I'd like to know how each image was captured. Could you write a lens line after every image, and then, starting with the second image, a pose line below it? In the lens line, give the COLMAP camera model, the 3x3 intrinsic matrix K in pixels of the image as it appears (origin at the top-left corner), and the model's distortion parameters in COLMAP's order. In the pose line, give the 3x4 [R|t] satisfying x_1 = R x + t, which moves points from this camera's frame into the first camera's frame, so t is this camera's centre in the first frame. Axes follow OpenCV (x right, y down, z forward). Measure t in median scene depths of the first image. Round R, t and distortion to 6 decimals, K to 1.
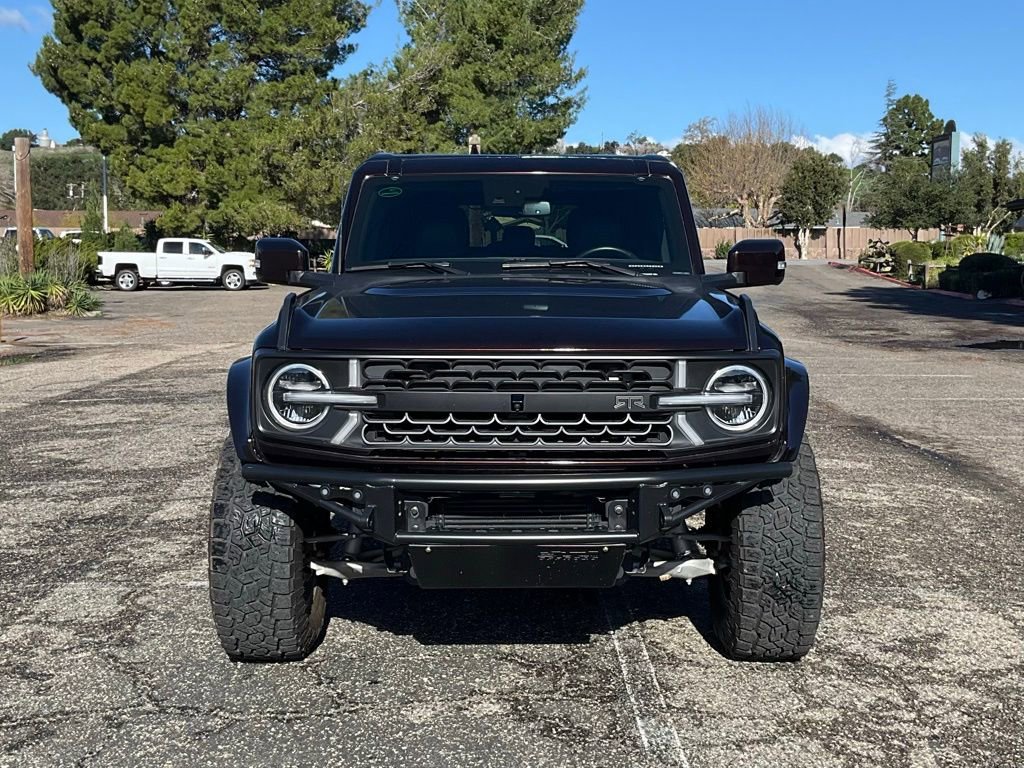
lens RADIAL K [[1394.8, 0, 512.0], [0, 1394.8, 384.0], [0, 0, 1]] dist [0.077997, -0.084142]
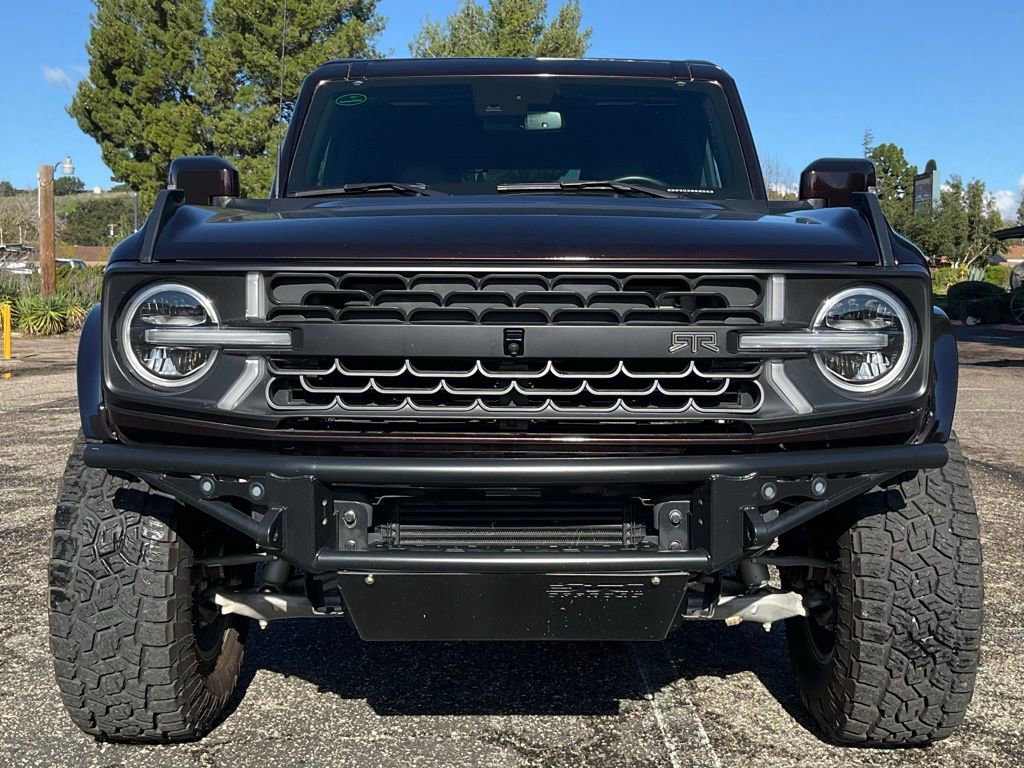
lens RADIAL K [[1280.2, 0, 498.1], [0, 1280.2, 332.8], [0, 0, 1]] dist [0.154281, -0.447759]
pose [[0.999889, 0.002666, -0.014647, 0.004453], [-0.003552, 0.998144, -0.060789, 0.037172], [0.014457, 0.060834, 0.998043, 0.360760]]
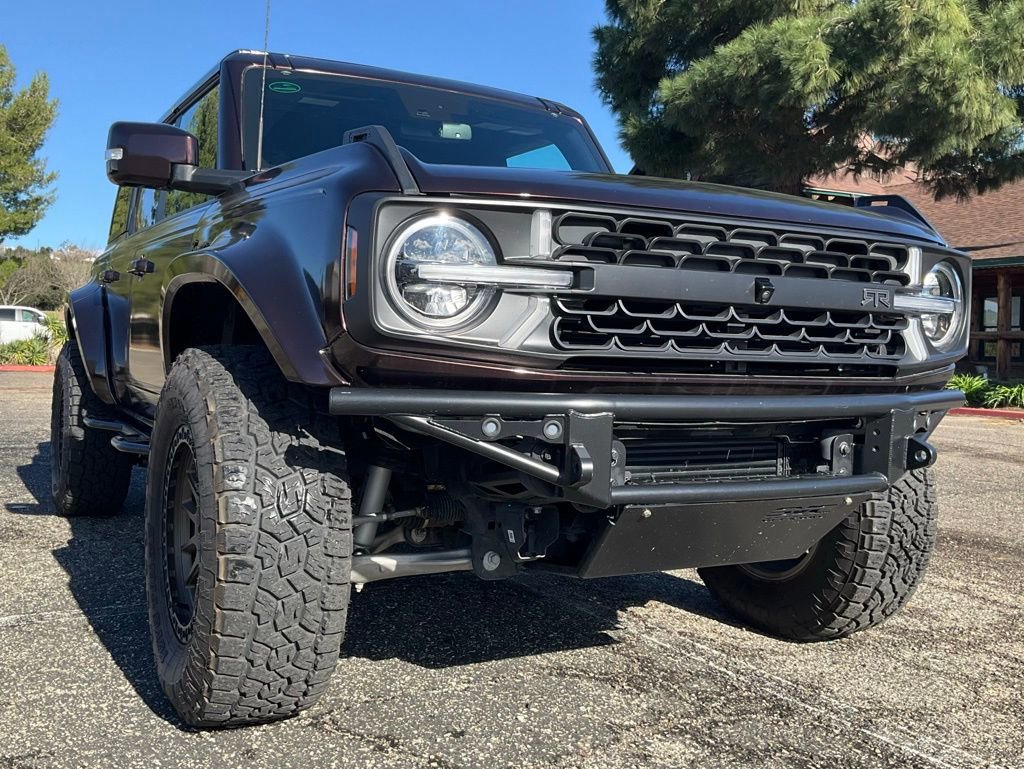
lens RADIAL K [[1038.8, 0, 506.4], [0, 1038.8, 367.8], [0, 0, 1]] dist [0.109009, -0.270252]
pose [[0.882643, 0.015337, 0.469794, -0.294491], [0.018064, 0.997623, -0.066506, 0.070279], [-0.469697, 0.067187, 0.880267, 0.513178]]
